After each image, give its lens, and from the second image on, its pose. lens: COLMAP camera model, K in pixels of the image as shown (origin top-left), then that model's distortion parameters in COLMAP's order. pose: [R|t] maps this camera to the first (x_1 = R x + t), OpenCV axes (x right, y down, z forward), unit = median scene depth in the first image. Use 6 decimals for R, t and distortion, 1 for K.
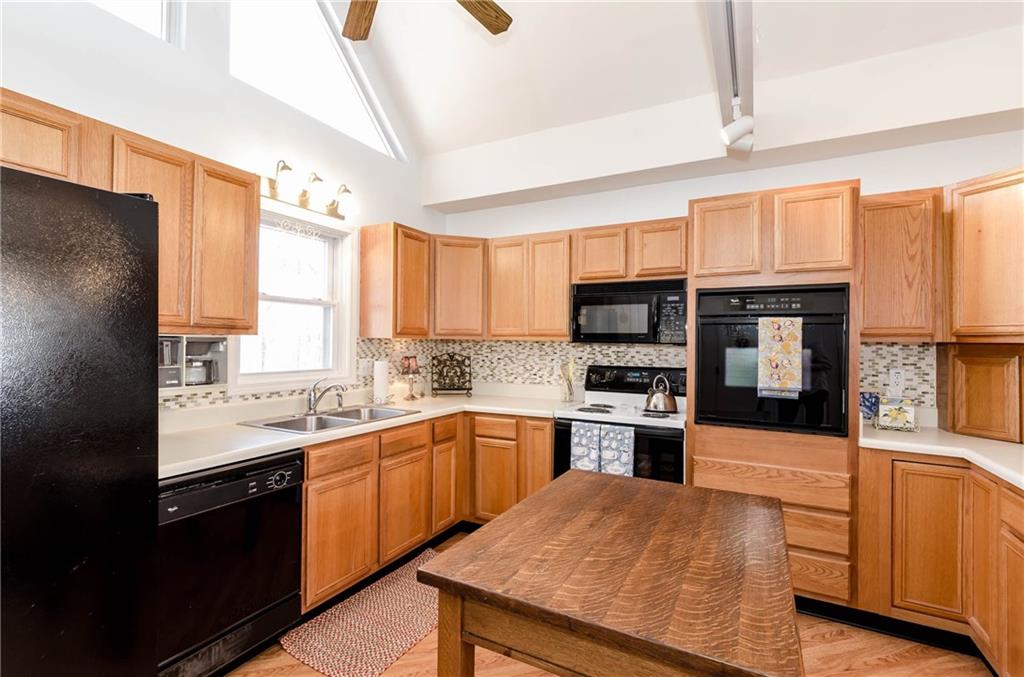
lens RADIAL K [[463.8, 0, 512.8], [0, 463.8, 339.1], [0, 0, 1]] dist [0.003555, 0.000316]
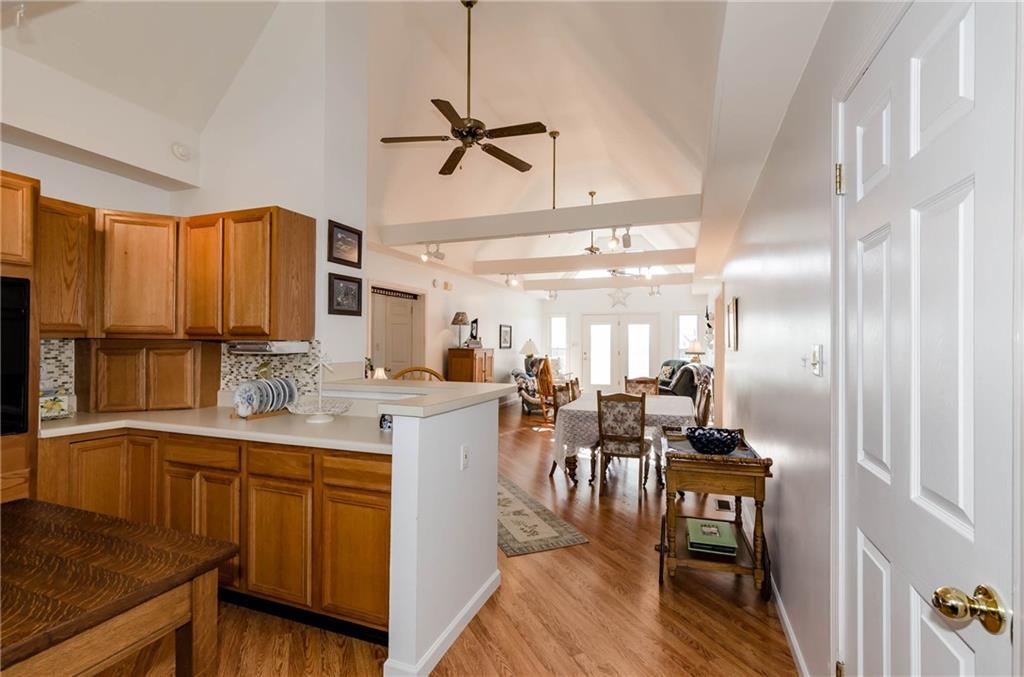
lens RADIAL K [[463.8, 0, 510.9], [0, 463.8, 340.2], [0, 0, 1]] dist [0.003555, 0.000316]
pose [[-0.118720, -0.004207, 0.992919, -0.369437], [-0.014384, 0.999893, 0.002517, -0.005533], [-0.992824, -0.013984, -0.118768, 0.071638]]
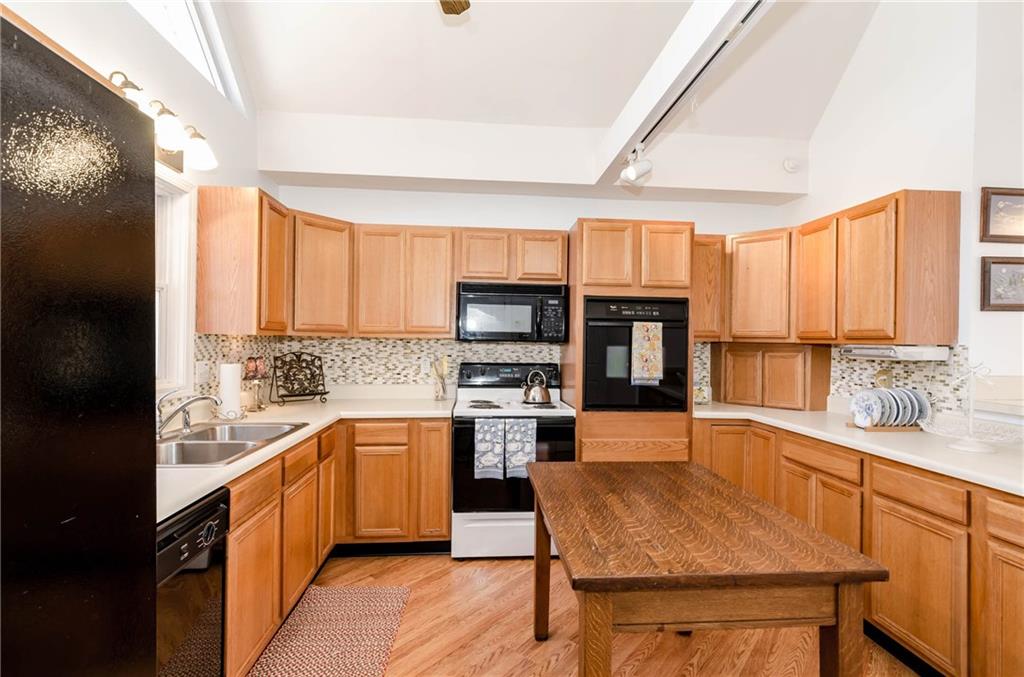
lens RADIAL K [[463.8, 0, 512.2], [0, 463.8, 339.5], [0, 0, 1]] dist [0.003555, 0.000316]
pose [[0.843715, 0.003461, 0.536781, -0.396918], [-0.009660, 0.999915, 0.008737, -0.005844], [-0.536705, -0.012557, 0.843676, 0.119623]]
